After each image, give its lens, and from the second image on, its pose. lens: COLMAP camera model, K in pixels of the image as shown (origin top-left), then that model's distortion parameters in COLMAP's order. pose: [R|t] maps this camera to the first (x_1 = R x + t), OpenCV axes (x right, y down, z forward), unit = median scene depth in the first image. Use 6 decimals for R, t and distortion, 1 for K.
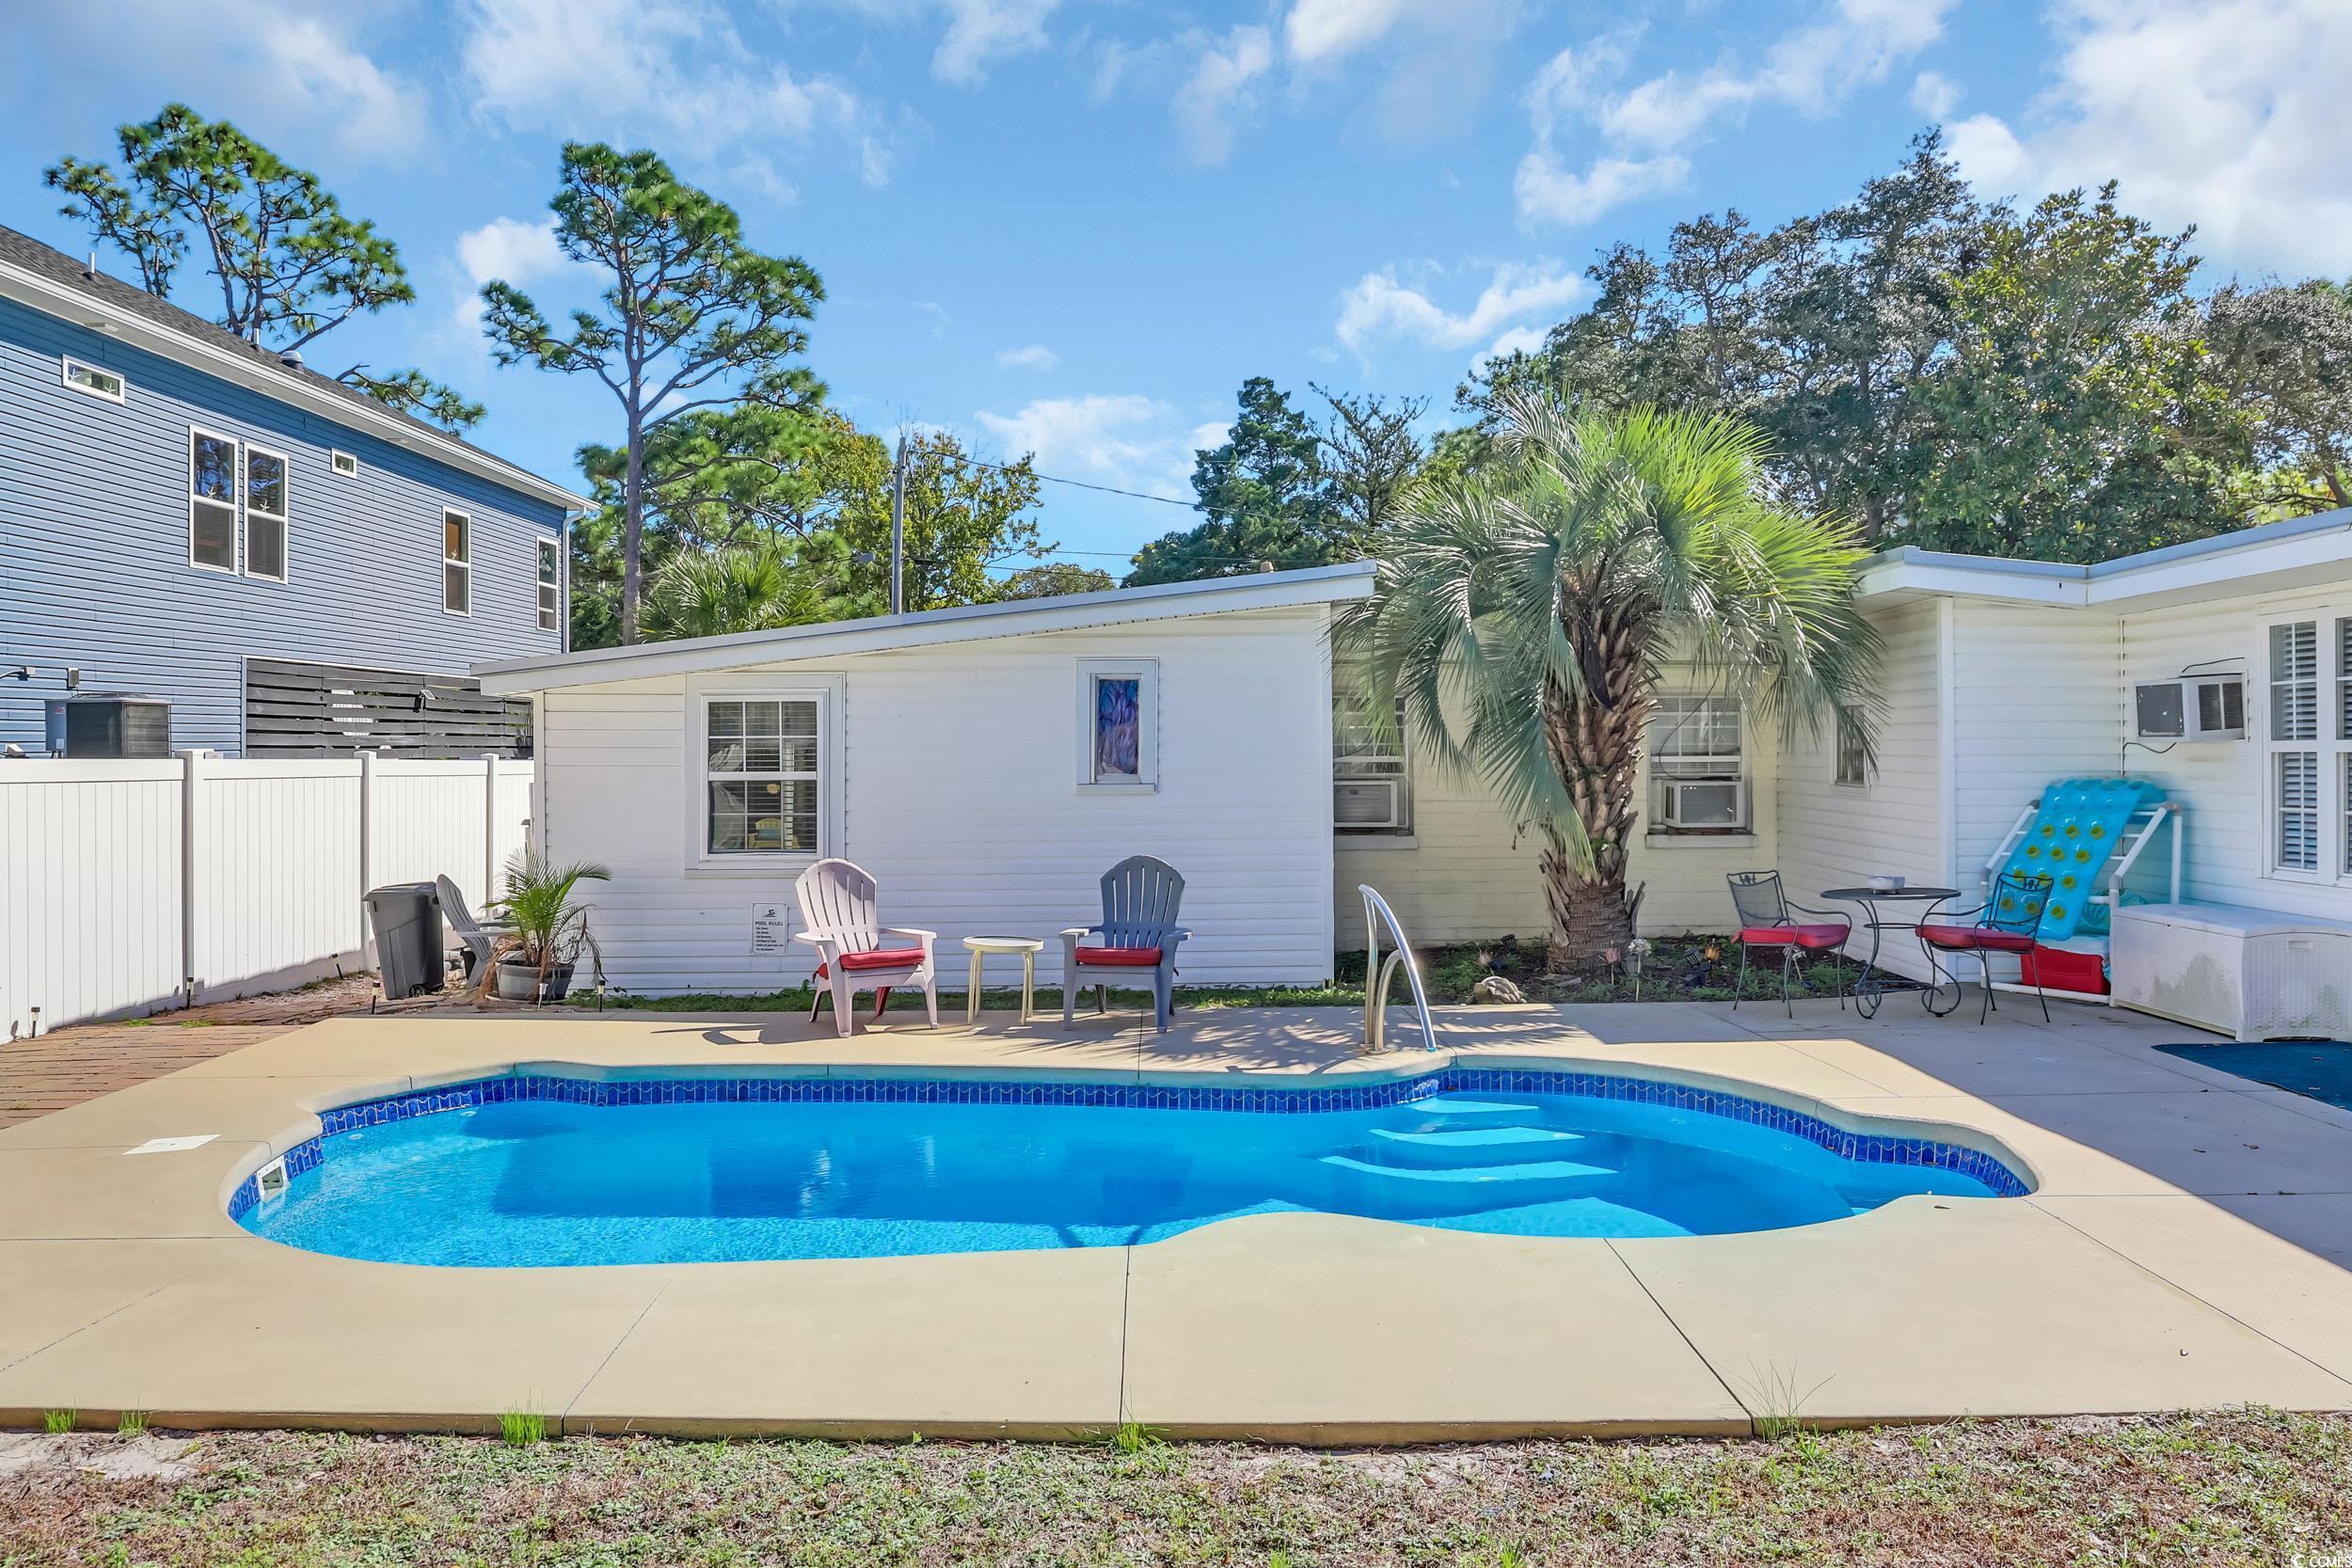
lens RADIAL K [[1648.6, 0, 1166.9], [0, 1648.6, 783.7], [0, 0, 1]] dist [-0.057472, 0.030365]
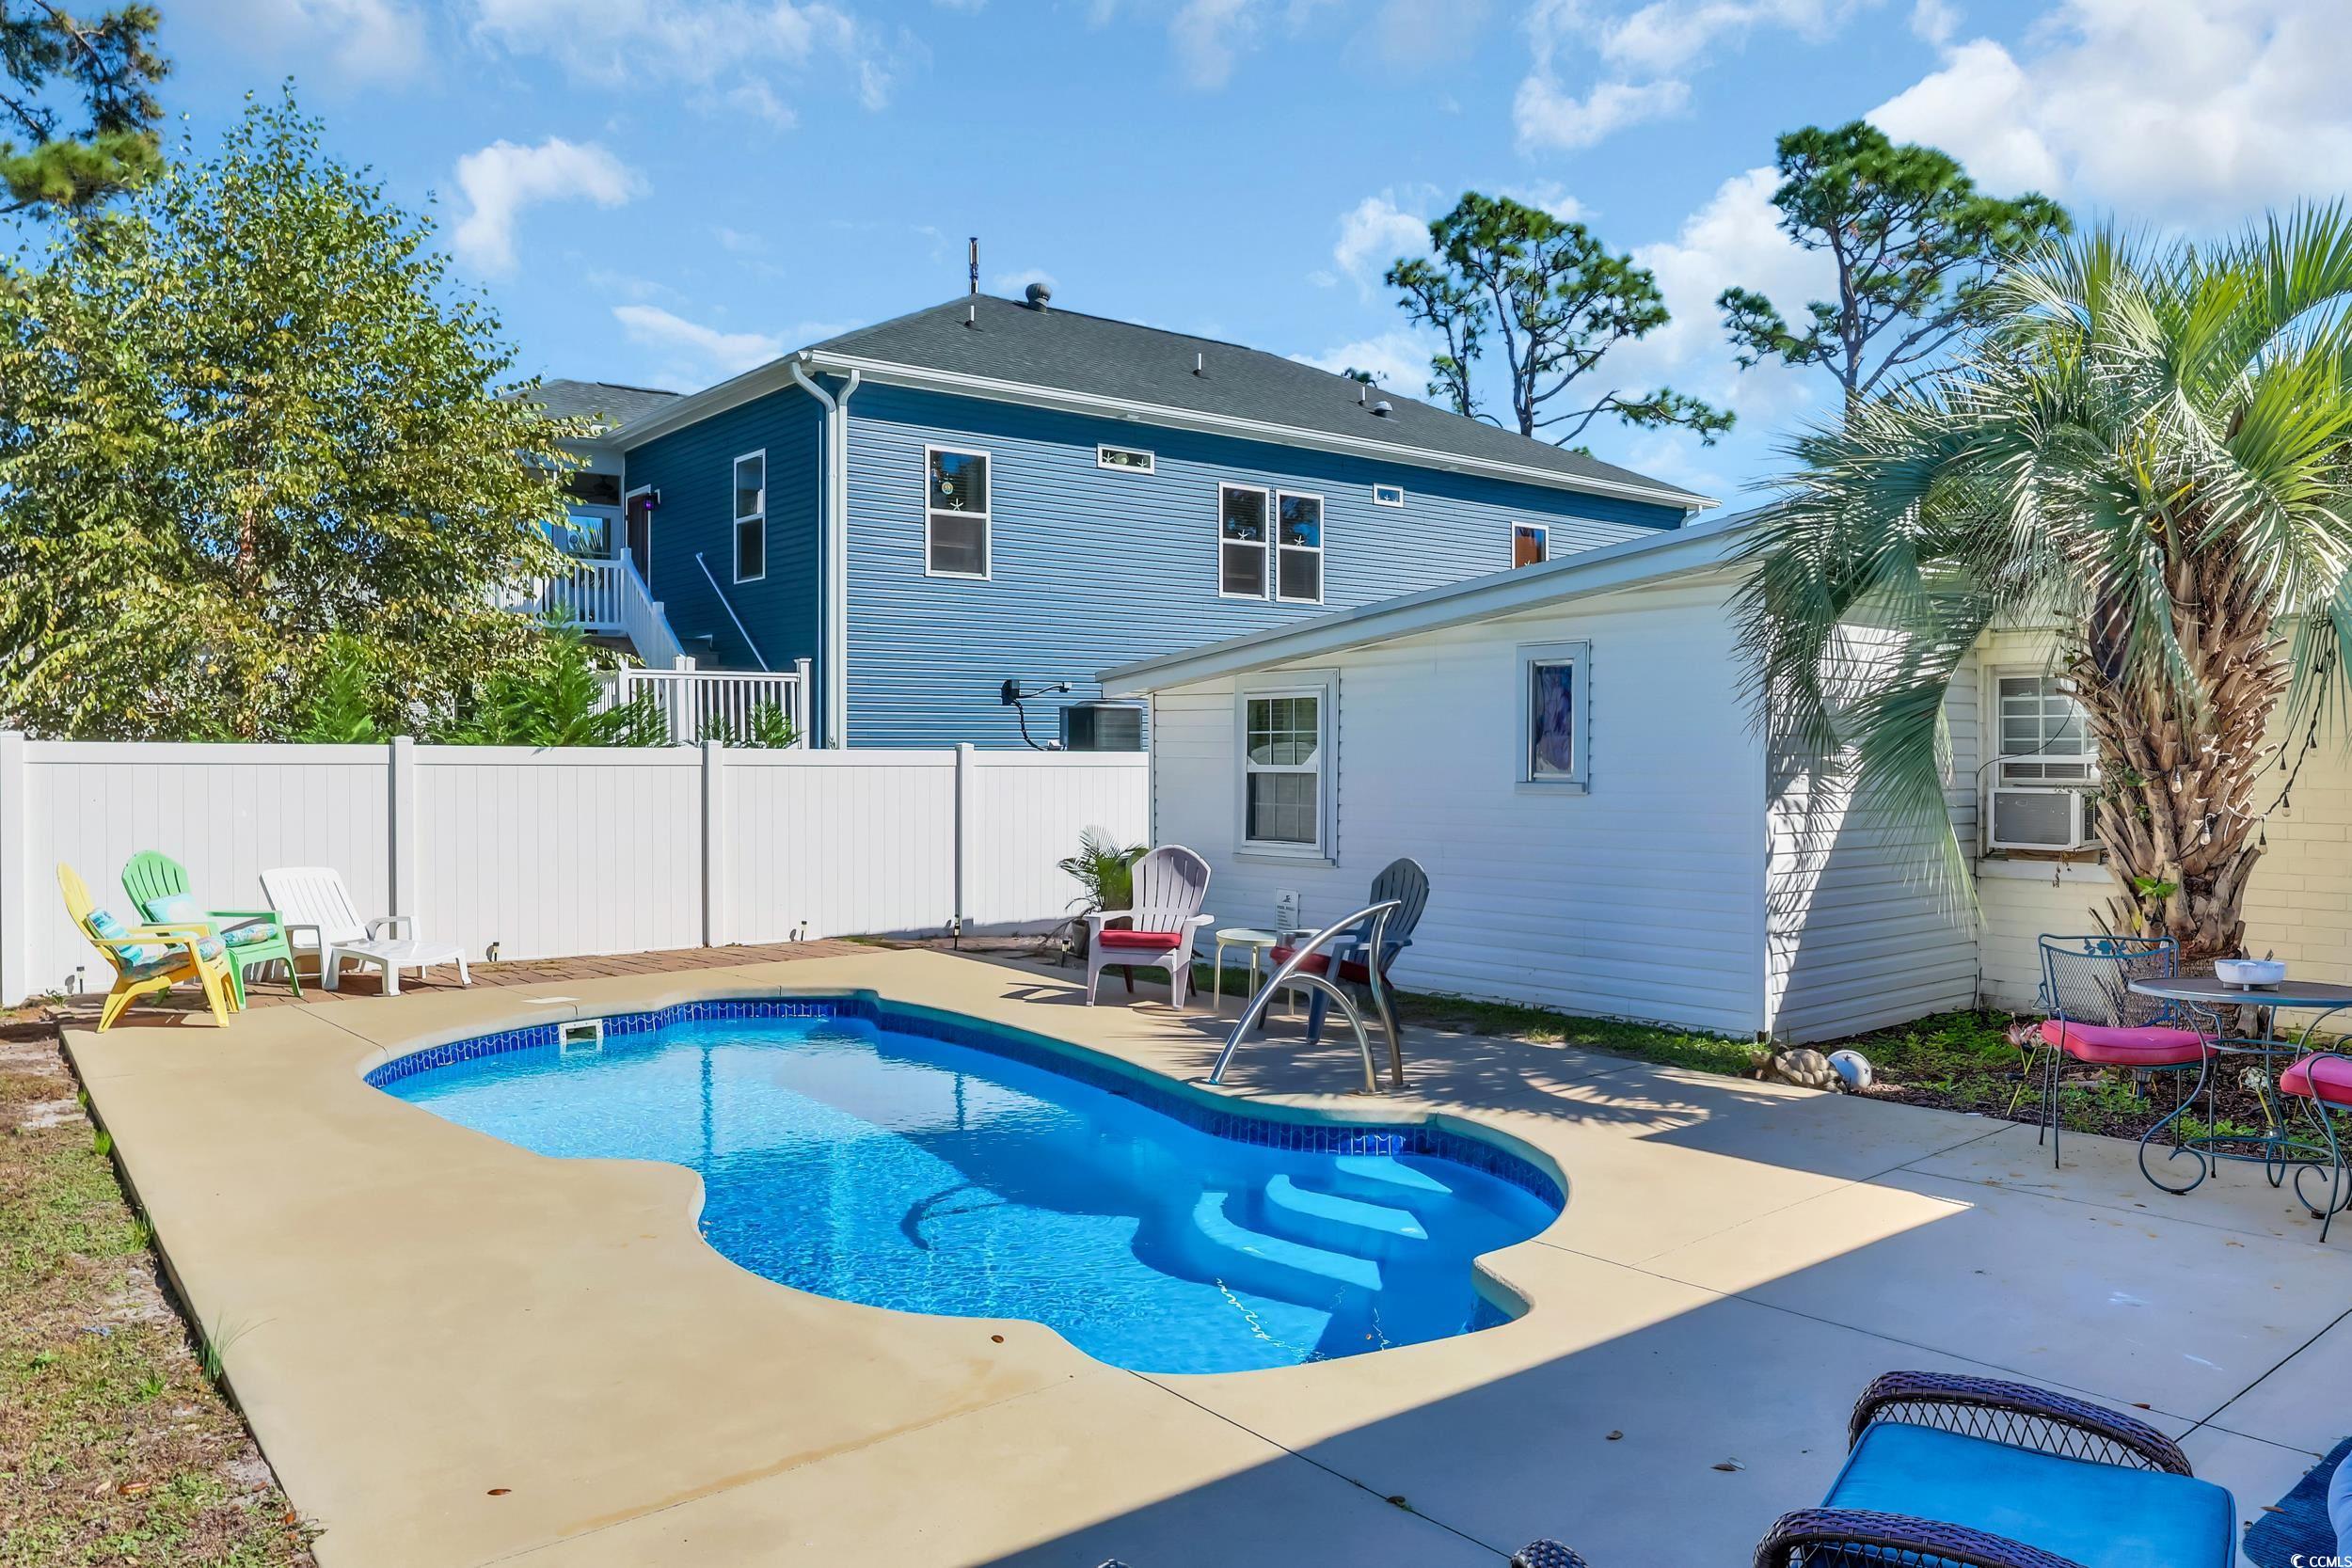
lens RADIAL K [[1648.6, 0, 1166.9], [0, 1648.6, 783.7], [0, 0, 1]] dist [-0.057472, 0.030365]
pose [[0.625264, 0.019262, -0.780175, 0.176574], [-0.019028, 0.999774, 0.009434, -0.001254], [0.780181, 0.008946, 0.625490, 0.091499]]
